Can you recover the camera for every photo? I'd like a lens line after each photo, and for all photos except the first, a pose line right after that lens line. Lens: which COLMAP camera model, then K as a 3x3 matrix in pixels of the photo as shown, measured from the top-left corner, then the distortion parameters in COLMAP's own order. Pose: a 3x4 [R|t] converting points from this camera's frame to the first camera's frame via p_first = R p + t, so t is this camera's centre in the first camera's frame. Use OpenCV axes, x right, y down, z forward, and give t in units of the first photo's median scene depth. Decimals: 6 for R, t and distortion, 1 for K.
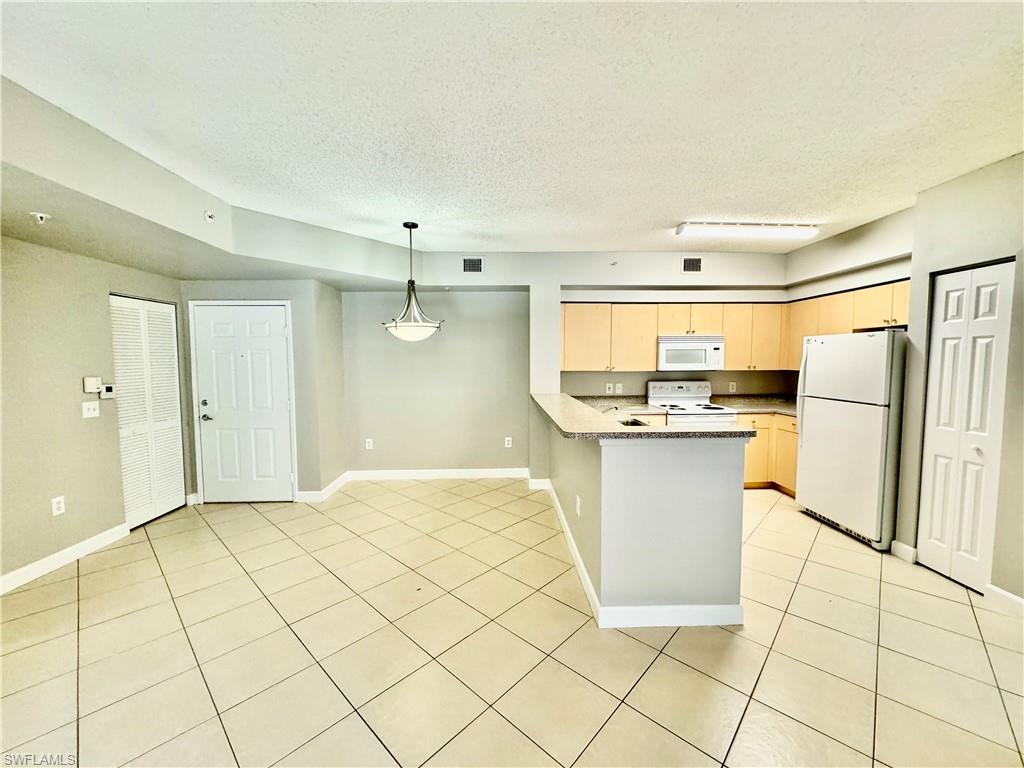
lens RADIAL K [[408.2, 0, 512.0], [0, 408.2, 384.0], [0, 0, 1]] dist [-0.000655, -0.000279]
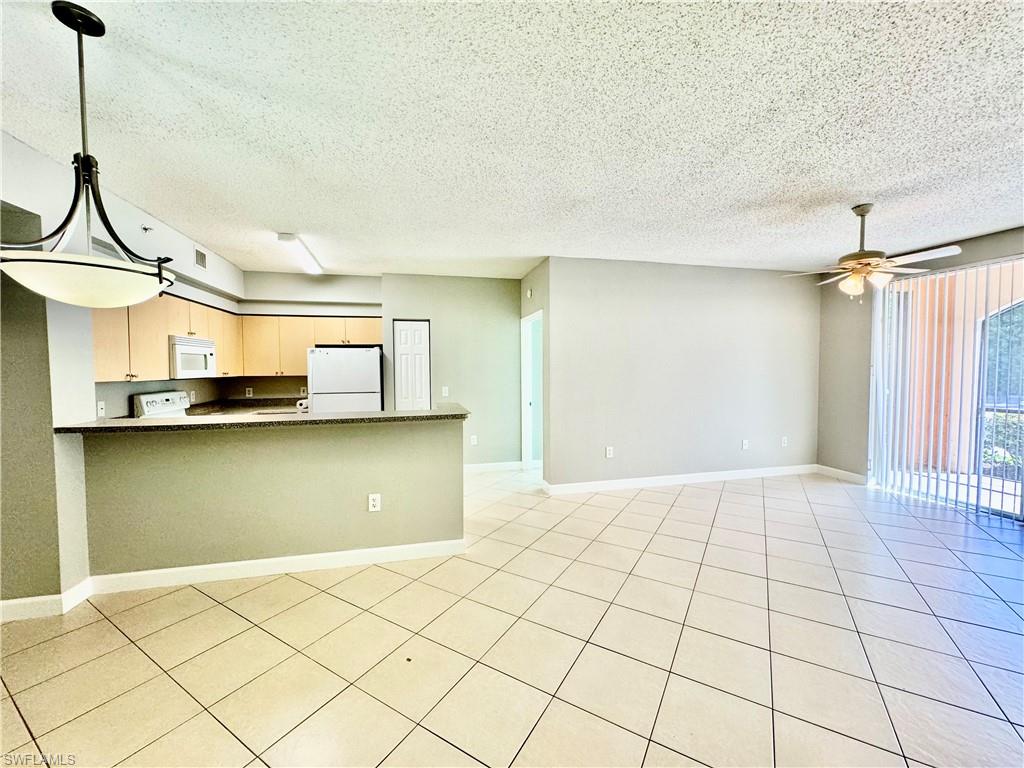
lens RADIAL K [[408.2, 0, 512.0], [0, 408.2, 384.0], [0, 0, 1]] dist [-0.000655, -0.000279]
pose [[-0.204099, -0.032321, 0.978417, -0.619897], [0.070461, 0.996378, 0.047613, -0.016512], [-0.976411, 0.078658, -0.201082, 0.579216]]
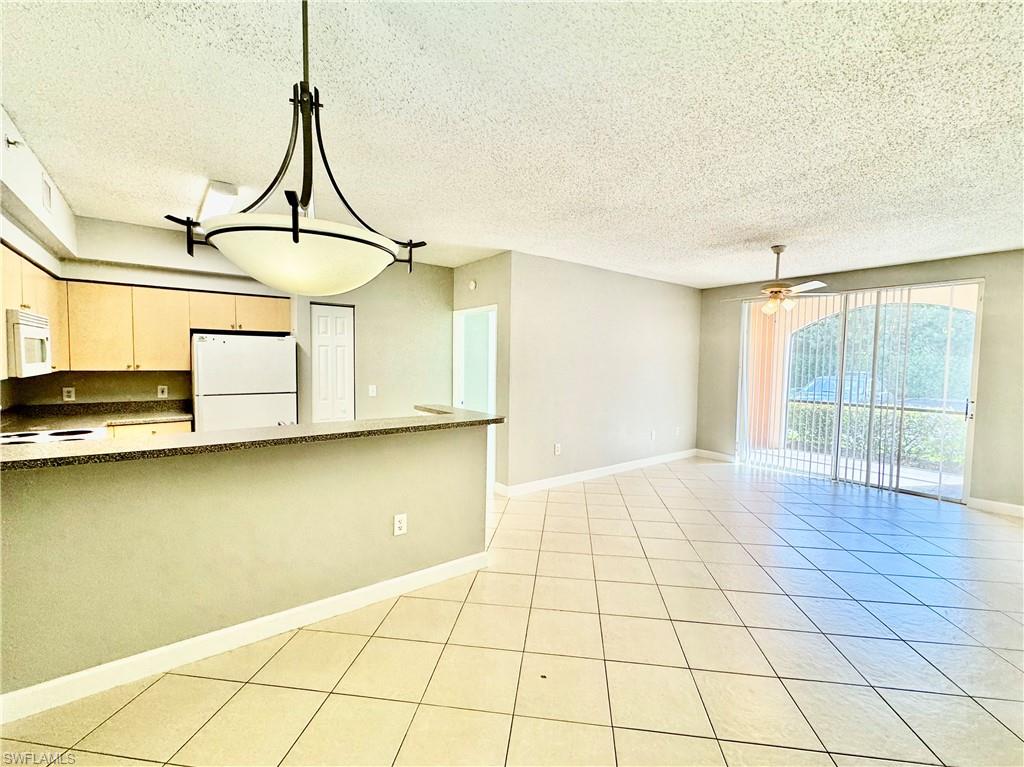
lens RADIAL K [[441.6, 0, 512.0], [0, 441.6, 383.5], [0, 0, 1]] dist [-0.000004, -0.000079]
pose [[-0.580819, -0.046295, 0.812715, -0.507969], [0.041246, 0.995425, 0.086179, -0.053280], [-0.812987, 0.083576, -0.576253, 0.910438]]
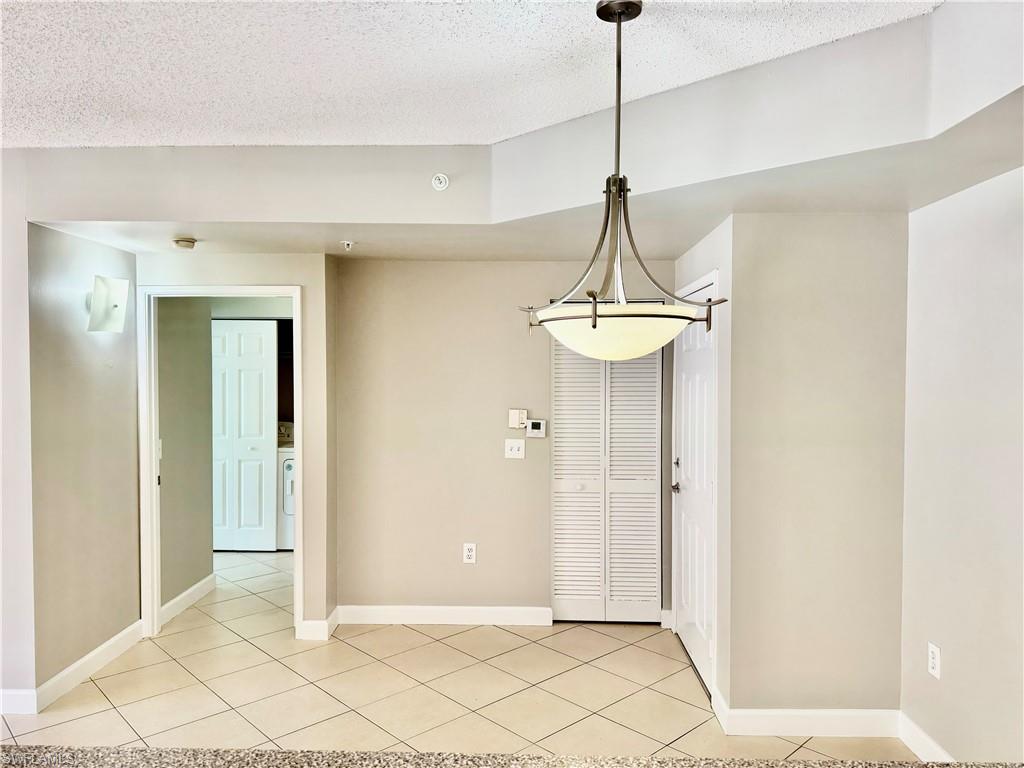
lens RADIAL K [[721.3, 0, 512.0], [0, 721.3, 384.0], [0, 0, 1]] dist [0.080767, -0.113370]
pose [[-0.058357, 0.027748, -0.997910, 0.299688], [-0.064956, 0.997390, 0.031532, -0.084018], [0.996180, 0.066661, -0.056402, 0.808434]]
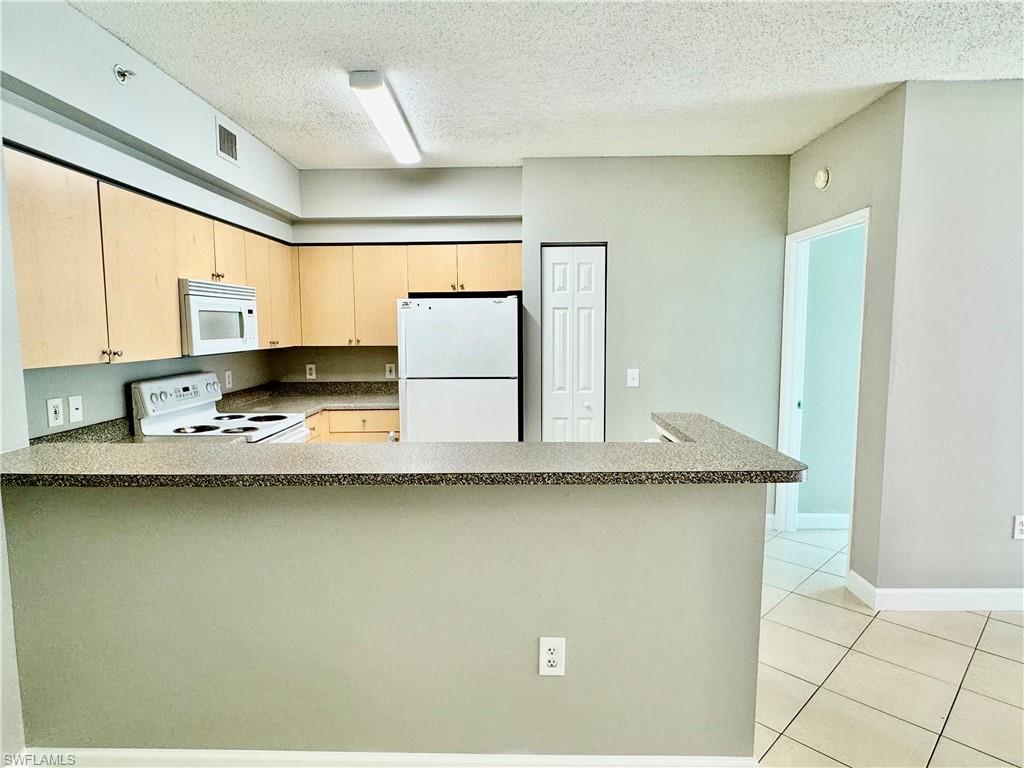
lens RADIAL K [[580.2, 0, 510.5], [0, 580.2, 384.3], [0, 0, 1]] dist [-0.001525, 0.001305]
pose [[0.051961, -0.095022, 0.994118, -0.302568], [0.070063, 0.993357, 0.091287, -0.039464], [-0.996188, 0.064907, 0.058273, 0.677875]]
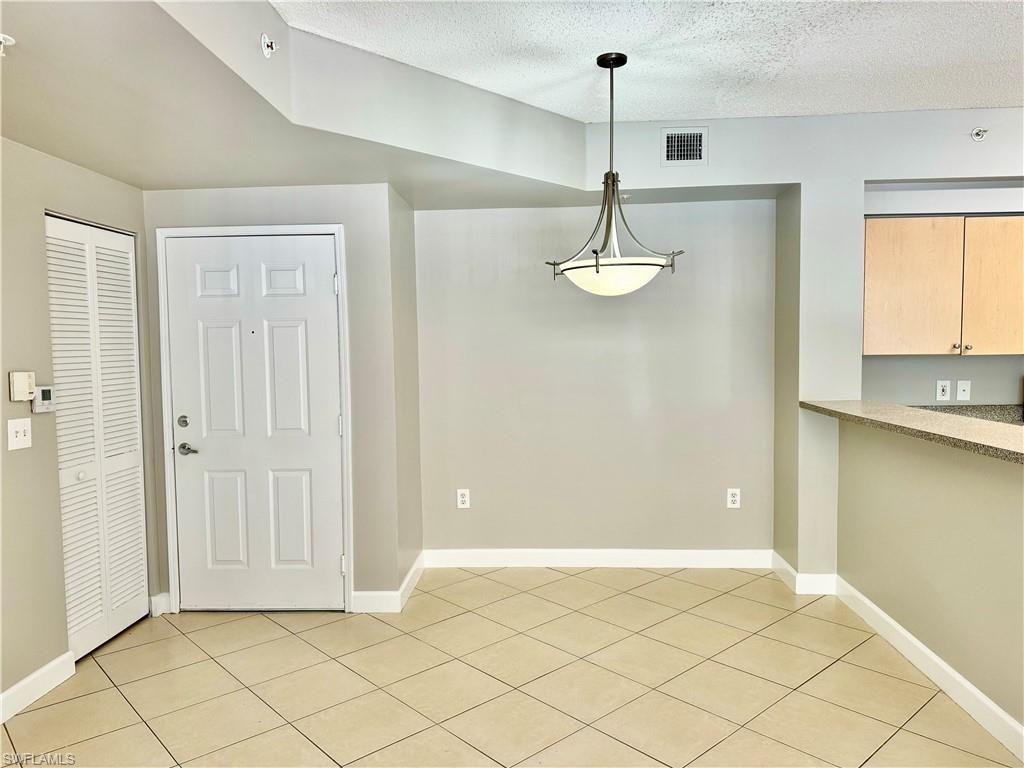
lens RADIAL K [[721.3, 0, 512.0], [0, 721.3, 384.0], [0, 0, 1]] dist [0.080767, -0.113370]
pose [[0.996596, -0.006480, -0.082188, -0.249973], [0.005958, 0.999960, -0.006599, 0.006793], [0.082228, 0.006086, 0.996595, 0.091996]]
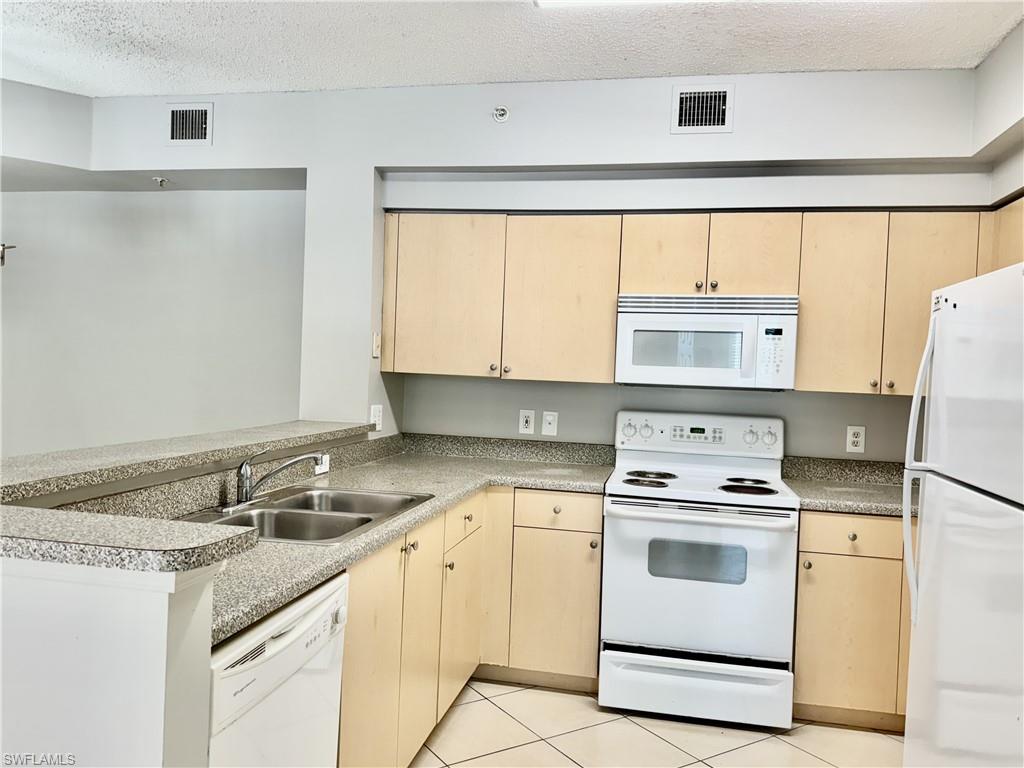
lens RADIAL K [[773.3, 0, 512.0], [0, 773.3, 384.0], [0, 0, 1]] dist [0.168584, -0.311242]
pose [[0.970613, 0.048522, -0.235705, 0.490037], [-0.059523, 0.997434, -0.039779, 0.005312], [0.233170, 0.052640, 0.971010, 0.273320]]
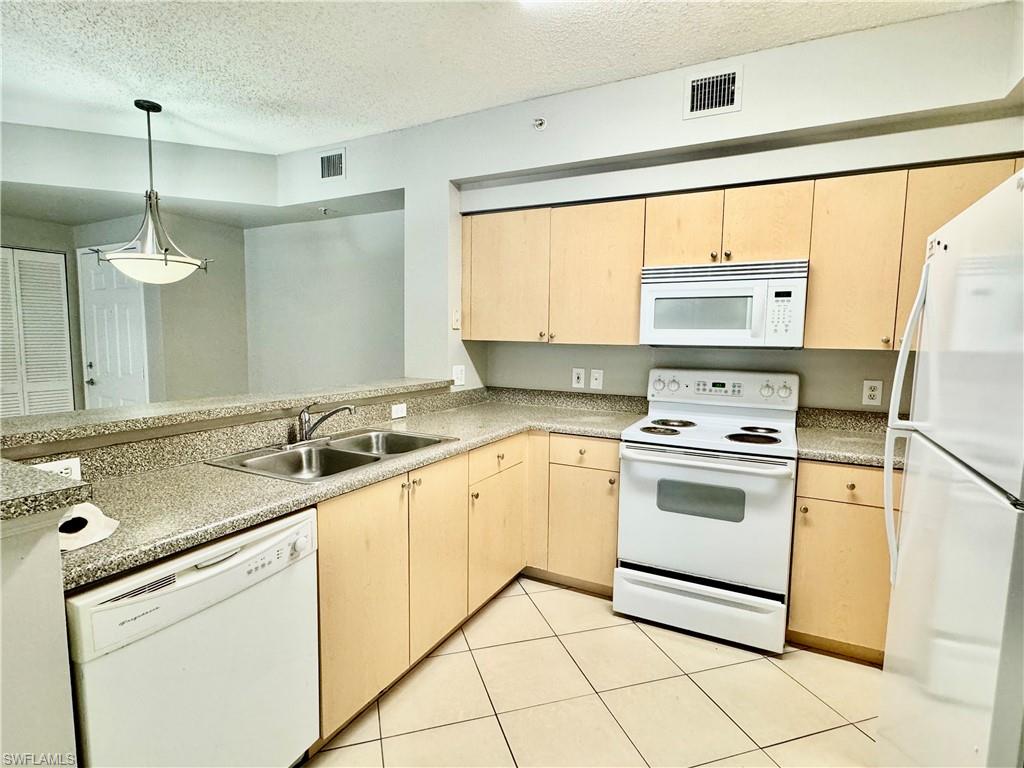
lens RADIAL K [[522.2, 0, 508.4], [0, 522.2, 385.5], [0, 0, 1]] dist [-0.002440, 0.000042]
pose [[0.869675, 0.065355, -0.489280, 0.582580], [-0.050887, 0.997786, 0.042829, -0.004242], [0.490995, -0.012349, 0.871075, 0.458263]]
